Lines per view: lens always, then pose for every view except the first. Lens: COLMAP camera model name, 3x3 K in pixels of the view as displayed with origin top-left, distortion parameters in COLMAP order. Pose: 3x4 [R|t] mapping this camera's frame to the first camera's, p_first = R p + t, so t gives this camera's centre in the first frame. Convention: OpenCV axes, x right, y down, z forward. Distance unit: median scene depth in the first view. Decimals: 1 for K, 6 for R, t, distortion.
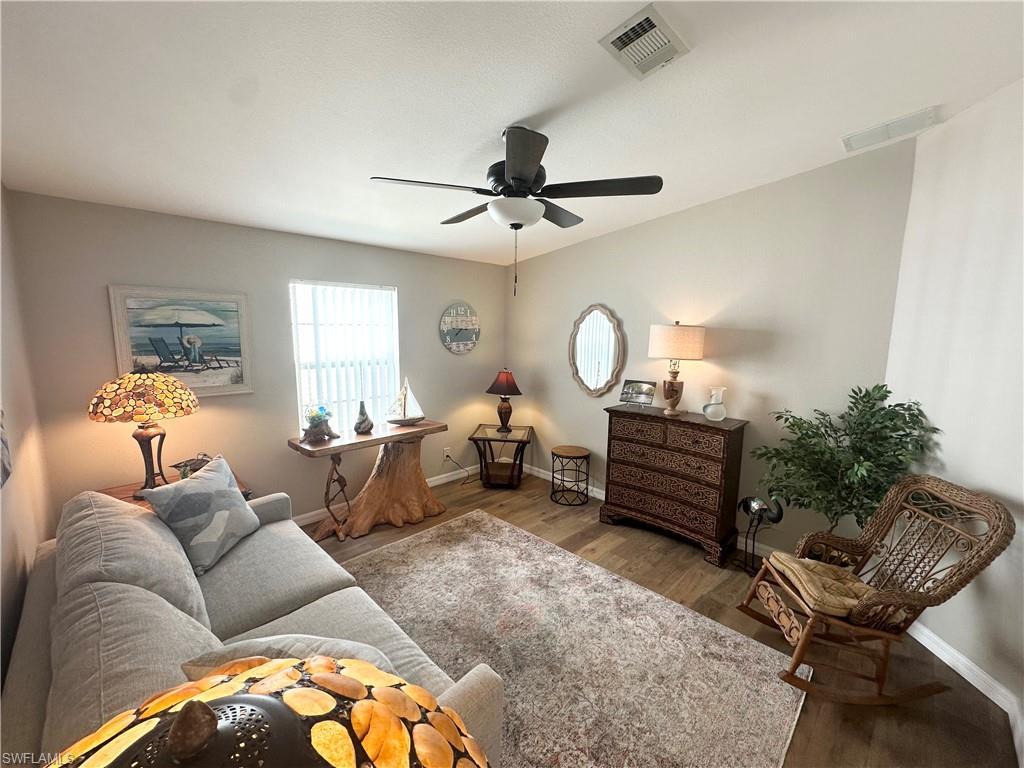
lens RADIAL K [[411.1, 0, 510.4], [0, 411.1, 386.6], [0, 0, 1]] dist [-0.003128, 0.001100]
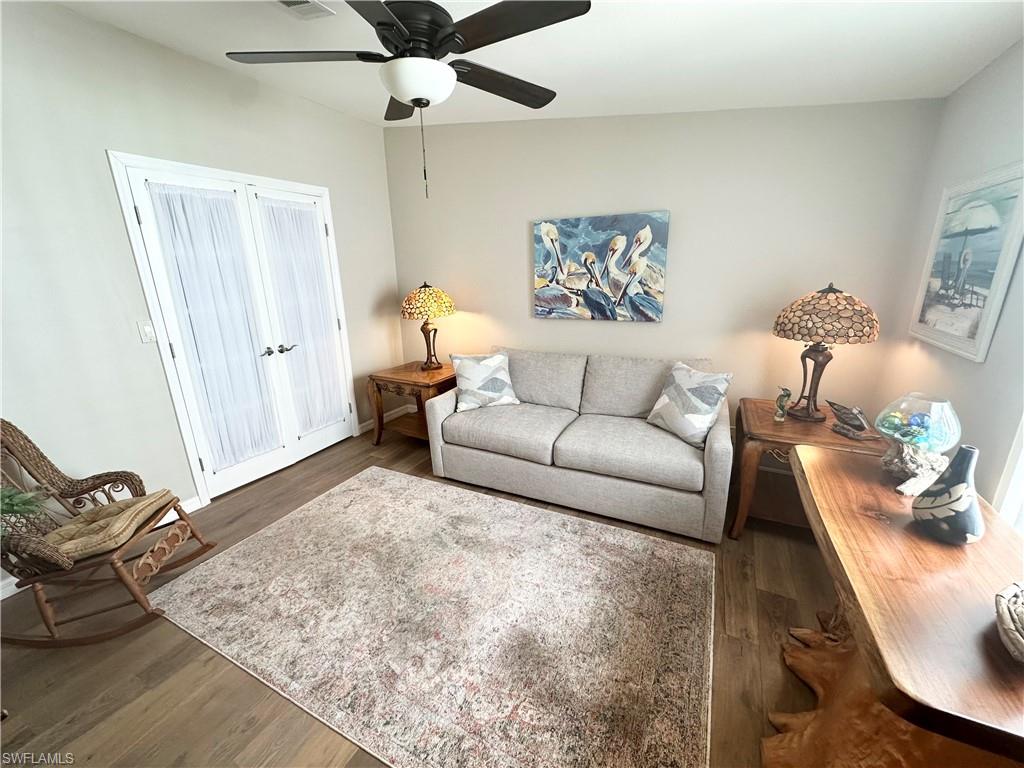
lens RADIAL K [[411.1, 0, 509.1], [0, 411.1, 384.2], [0, 0, 1]] dist [-0.003128, 0.001100]
pose [[-0.949209, 0.095600, -0.299771, 0.079717], [-0.032632, 0.917677, 0.395986, -0.127028], [0.312949, 0.385656, -0.867947, 1.117072]]
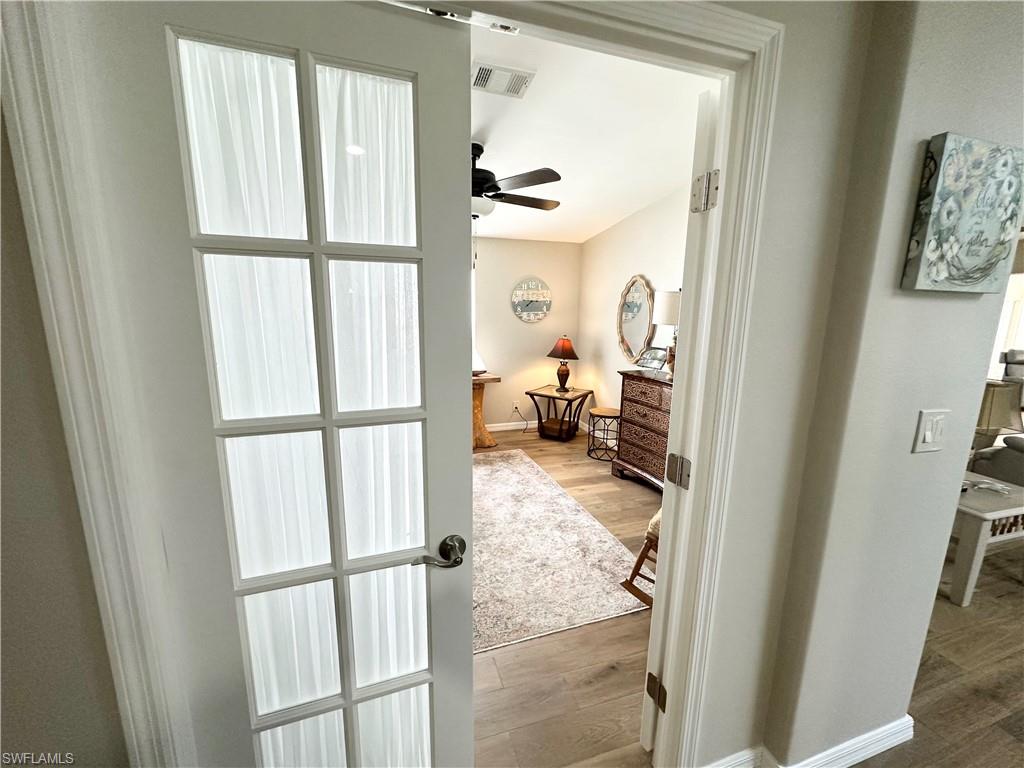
lens RADIAL K [[411.1, 0, 507.5], [0, 411.1, 384.8], [0, 0, 1]] dist [-0.003128, 0.001100]
pose [[0.894172, 0.081267, -0.440286, 0.436862], [-0.062181, 0.996400, 0.057630, 0.043410], [0.443384, -0.024154, 0.896006, -0.107621]]
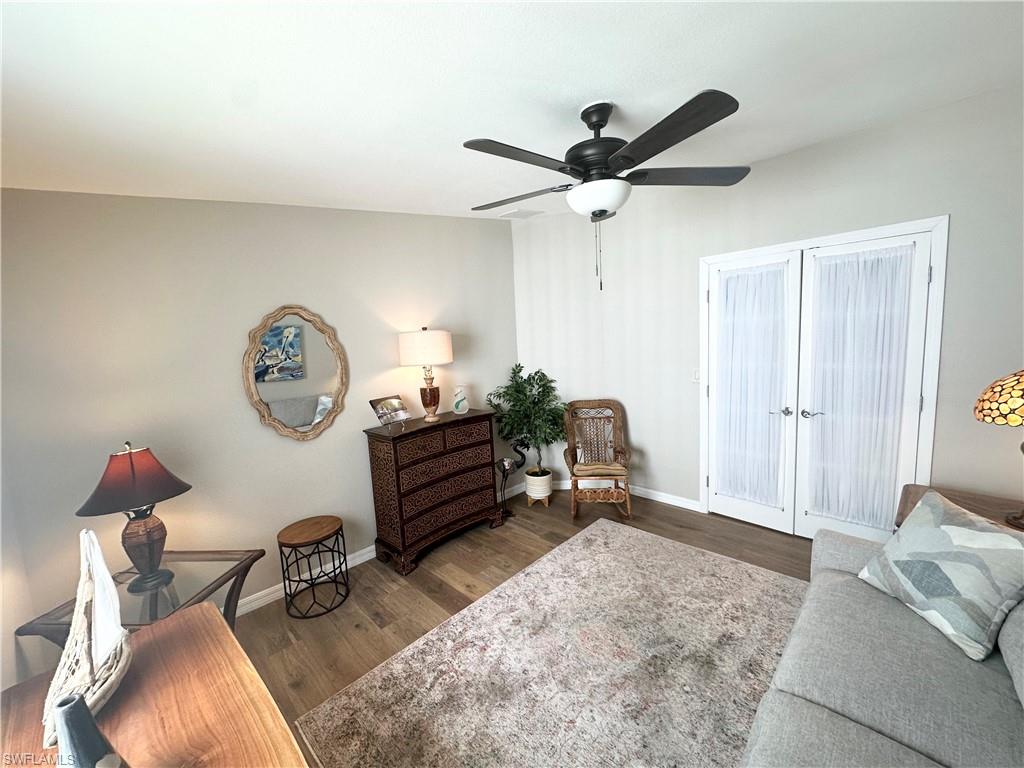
lens RADIAL K [[411.1, 0, 512.2], [0, 411.1, 383.0], [0, 0, 1]] dist [-0.003128, 0.001100]
pose [[-0.023067, -0.127064, 0.991626, -0.539130], [0.185082, 0.974201, 0.129136, -0.104967], [-0.982452, 0.186511, 0.001046, 0.727658]]
